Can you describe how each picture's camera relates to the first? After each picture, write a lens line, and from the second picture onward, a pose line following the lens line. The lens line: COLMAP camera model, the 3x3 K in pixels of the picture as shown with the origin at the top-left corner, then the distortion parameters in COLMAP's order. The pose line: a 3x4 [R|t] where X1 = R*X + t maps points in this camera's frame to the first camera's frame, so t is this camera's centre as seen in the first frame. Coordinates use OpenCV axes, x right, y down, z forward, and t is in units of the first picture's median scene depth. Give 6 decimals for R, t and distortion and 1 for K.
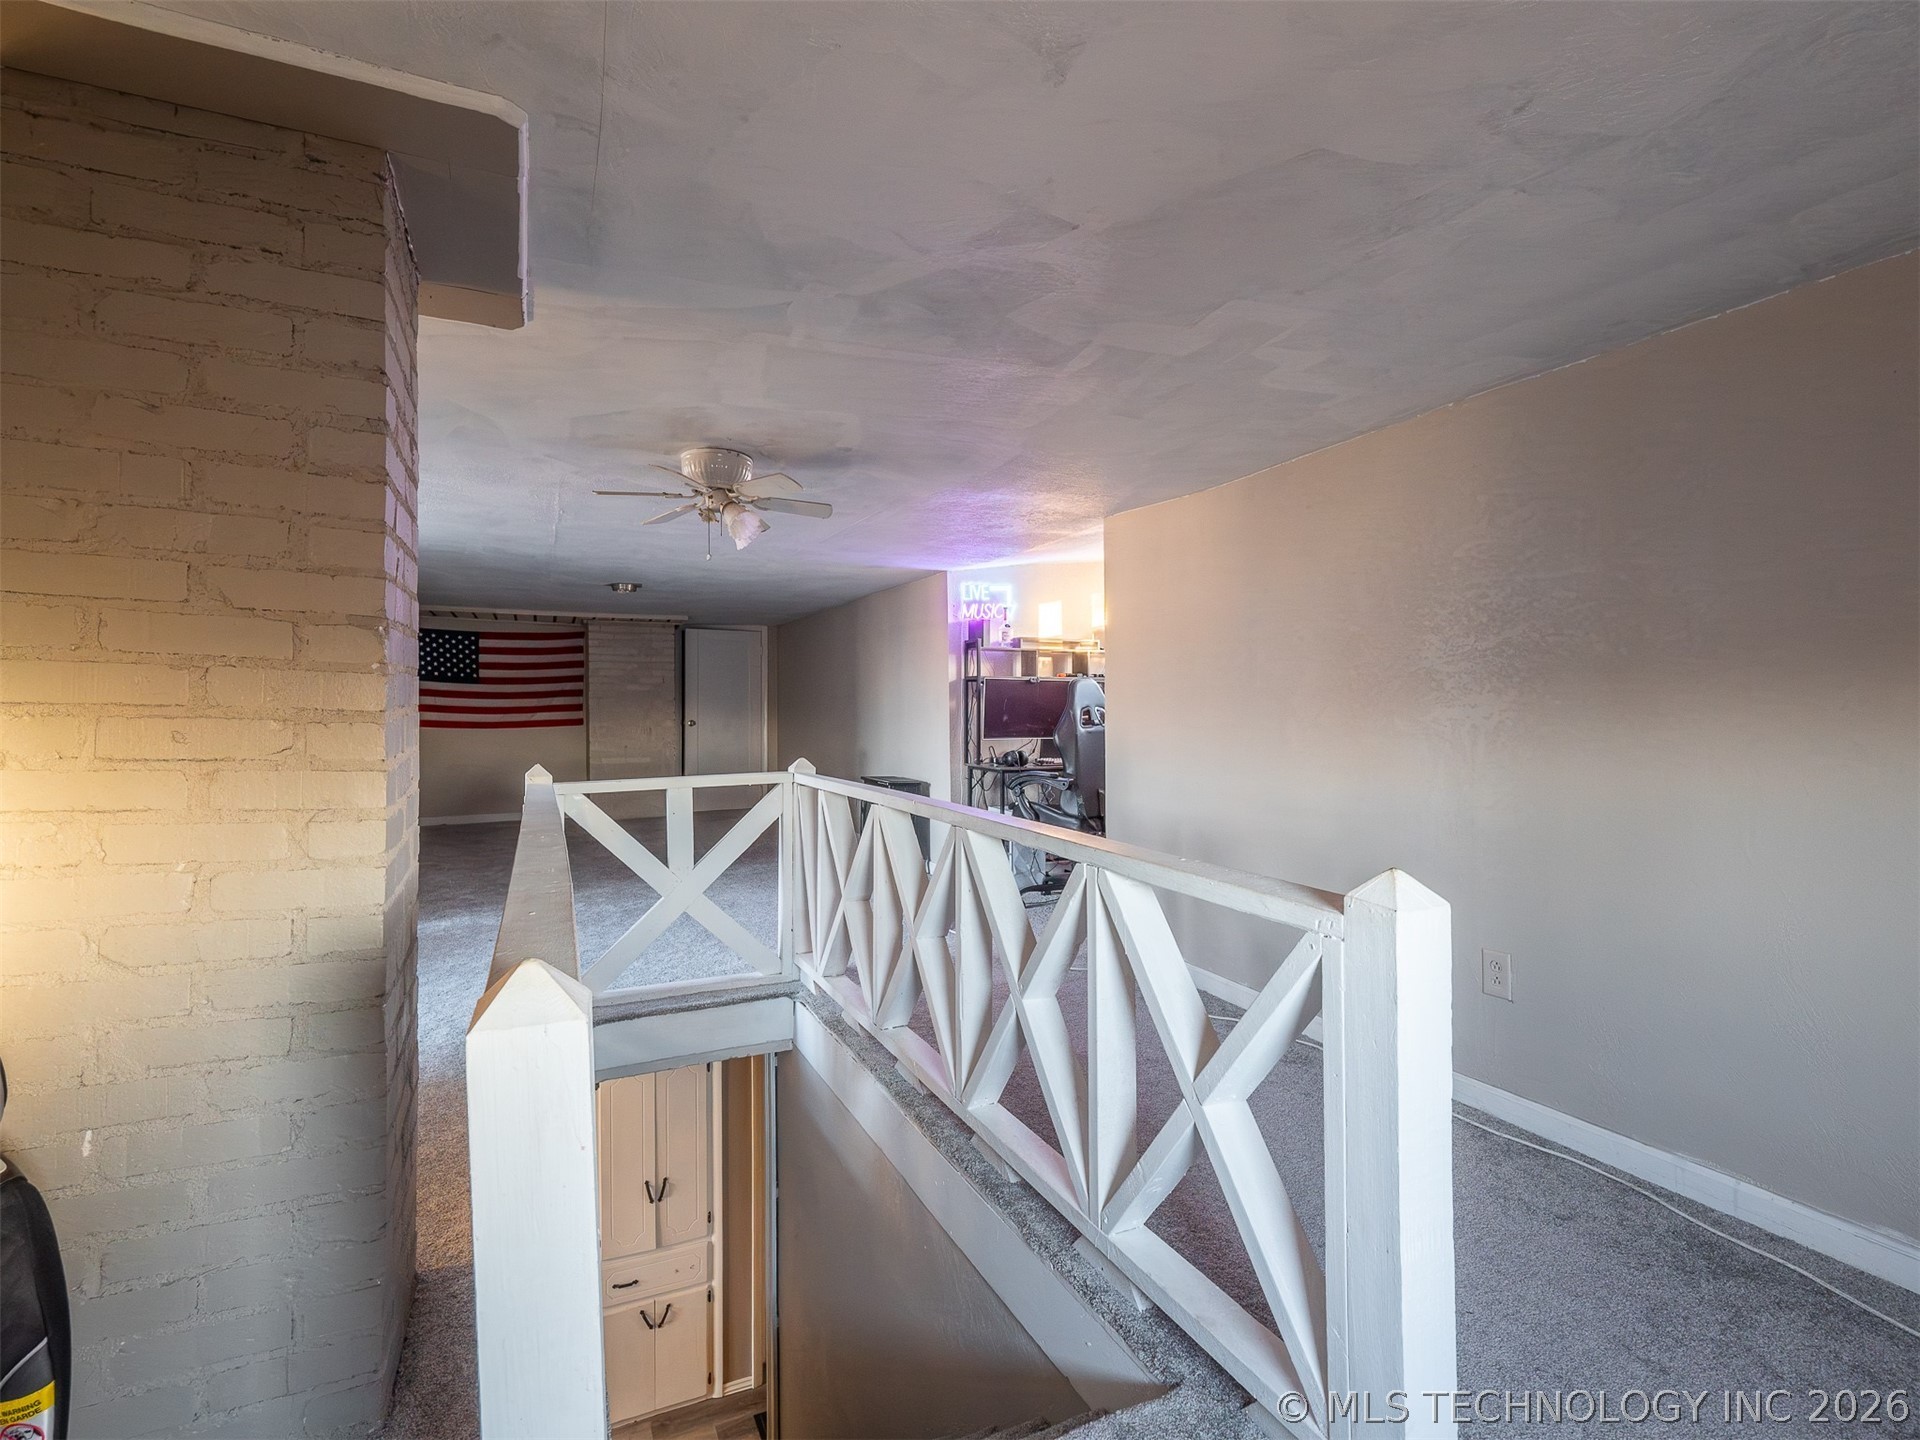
lens RADIAL K [[934.8, 0, 966.7], [0, 934.8, 714.0], [0, 0, 1]] dist [0.016703, -0.004946]
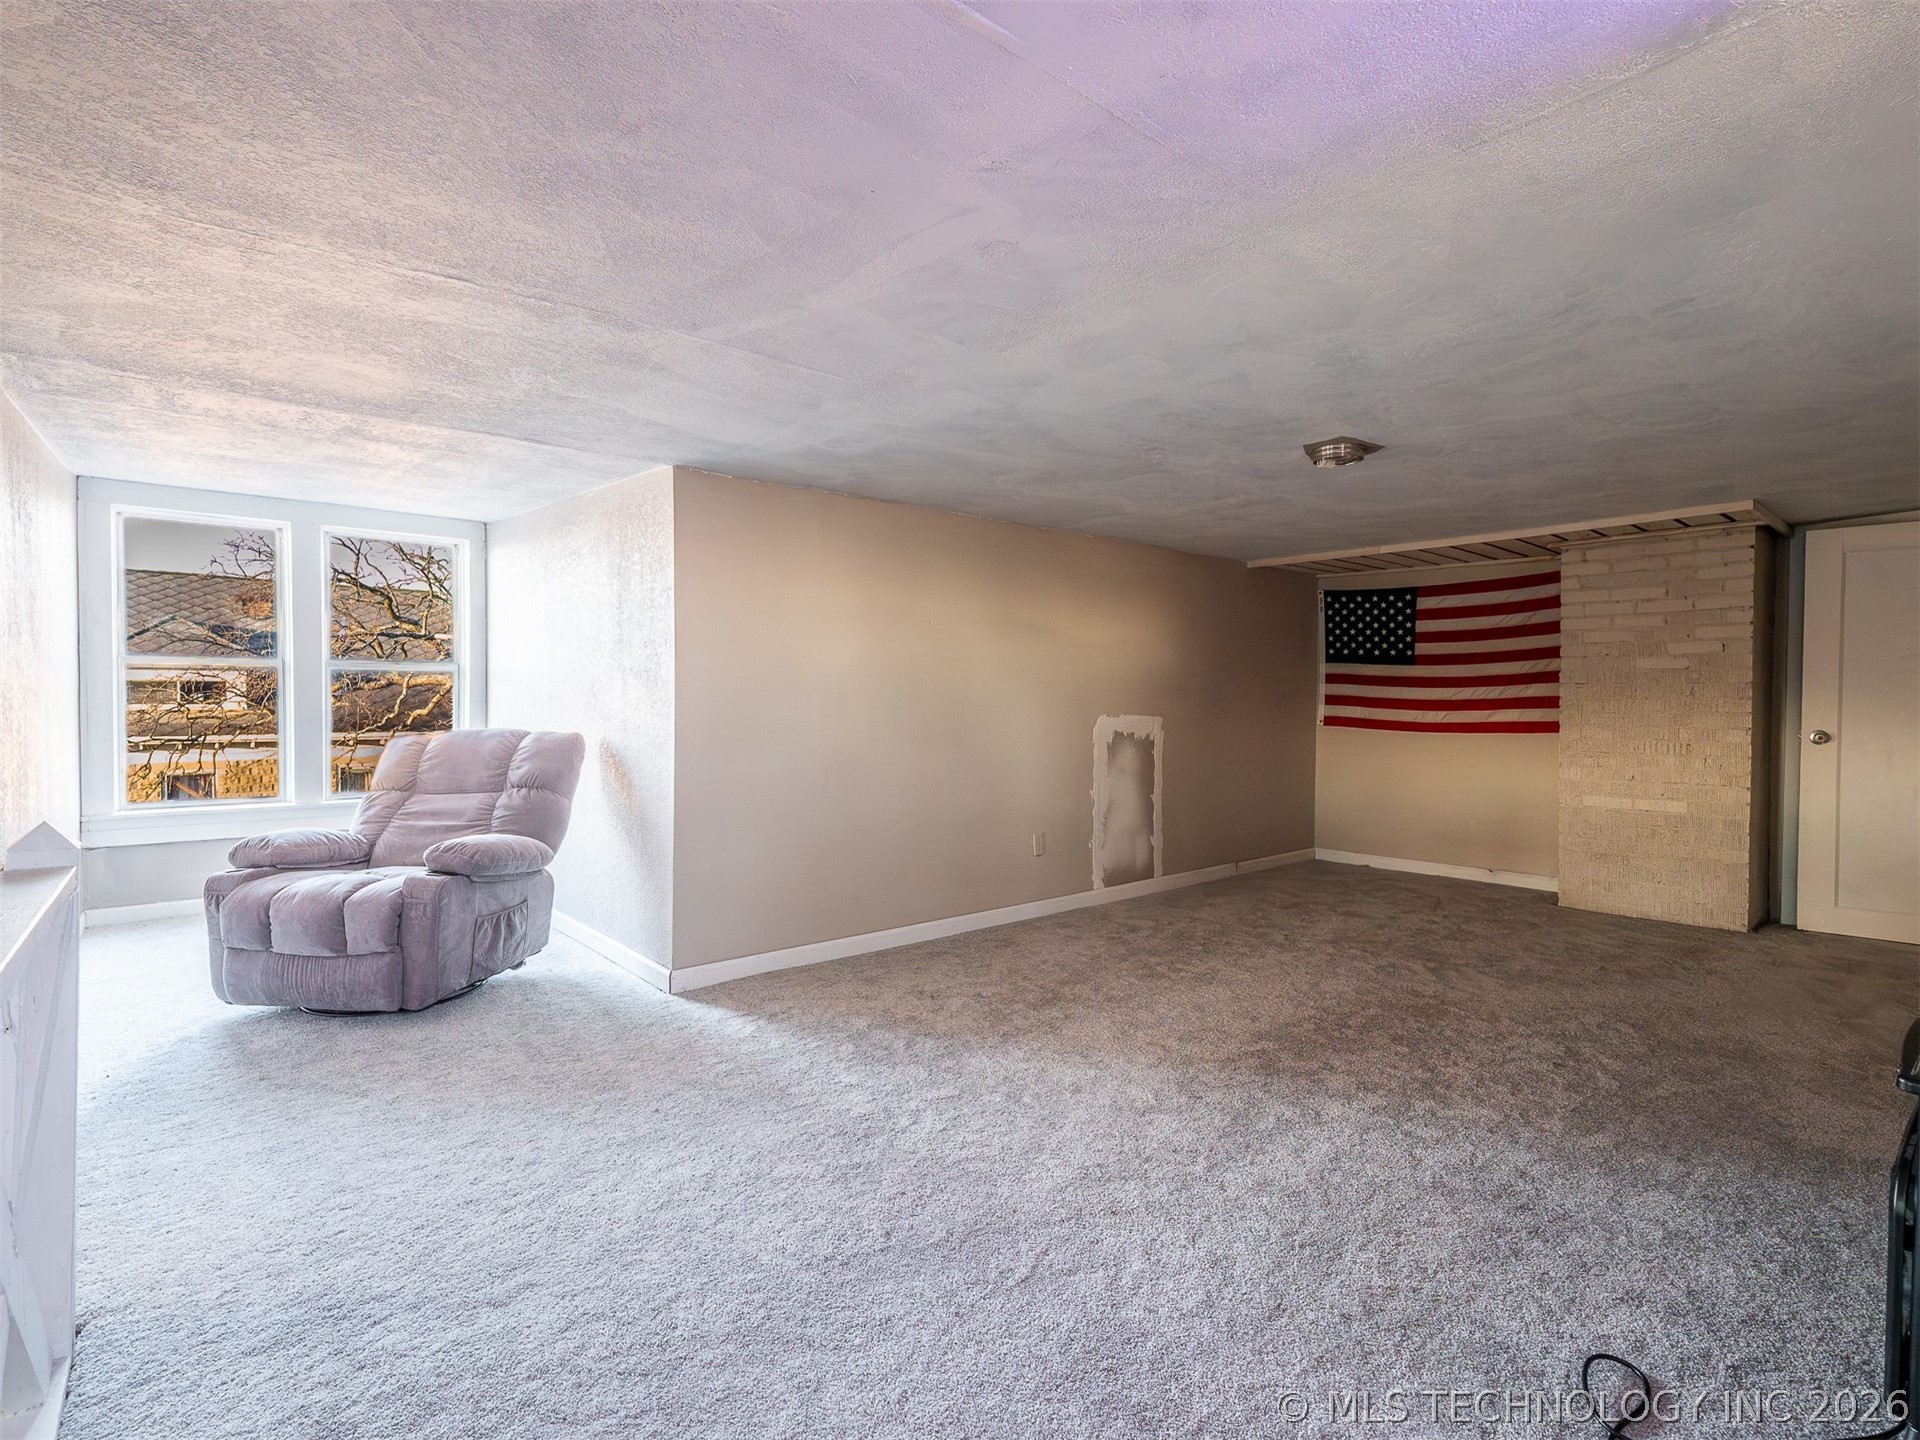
lens RADIAL K [[934.8, 0, 966.6], [0, 934.8, 718.7], [0, 0, 1]] dist [0.016703, -0.004946]
pose [[0.270189, 0.025064, -0.962481, 0.060838], [-0.012135, 0.999670, 0.022626, -0.008095], [0.962731, 0.005566, 0.270404, 0.819678]]
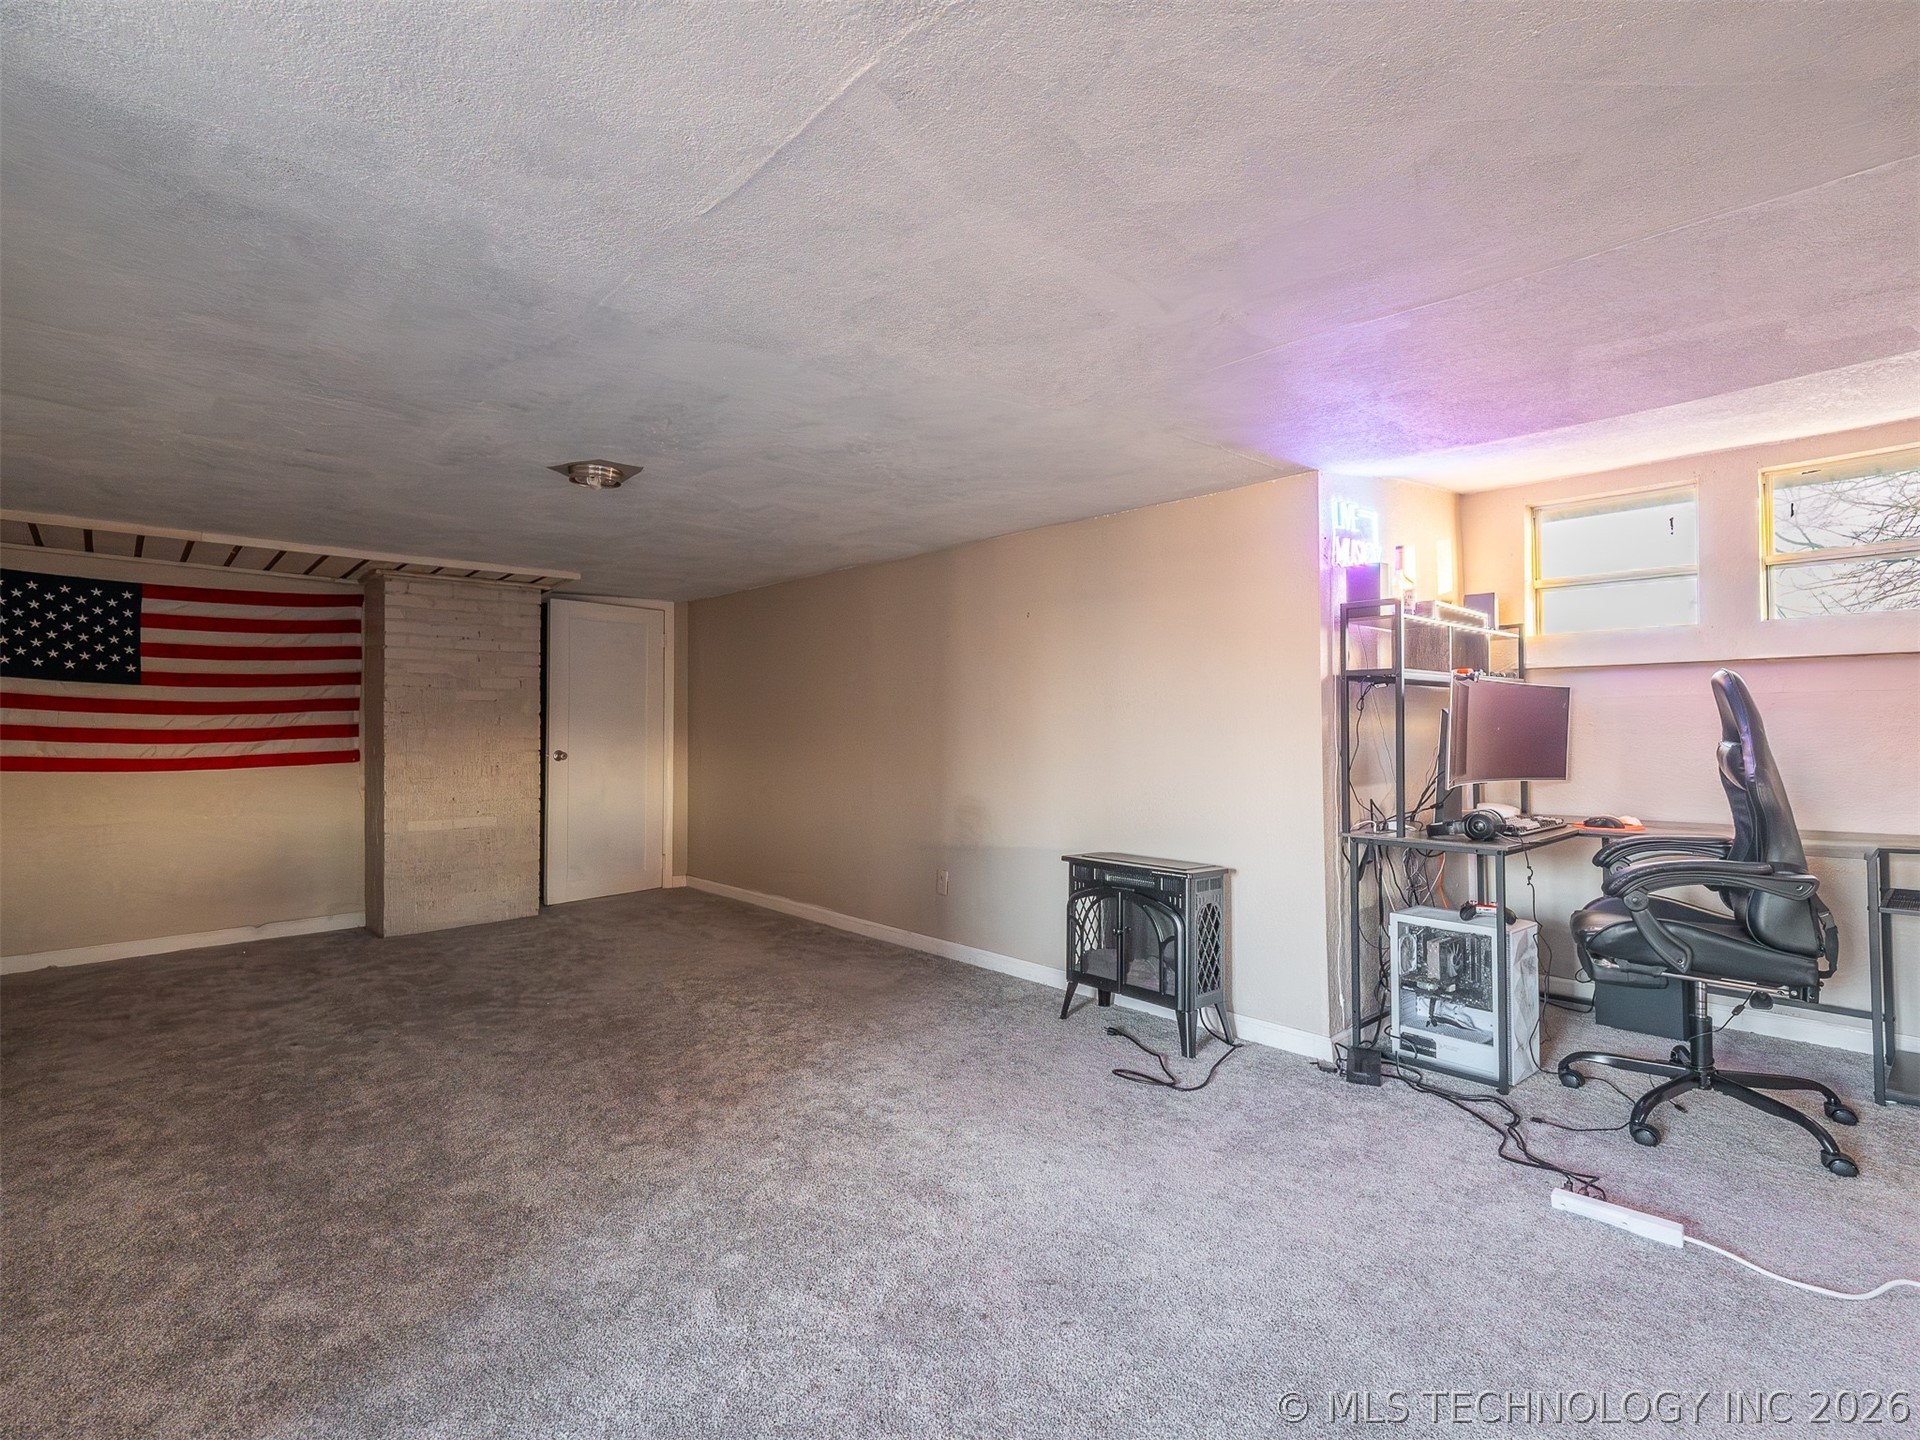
lens RADIAL K [[934.8, 0, 955.1], [0, 934.8, 716.5], [0, 0, 1]] dist [0.016703, -0.004946]
pose [[0.953614, 0.002275, 0.301024, -0.400131], [0.003719, 0.999806, -0.019337, -0.004918], [-0.301010, 0.019559, 0.953420, 0.599452]]
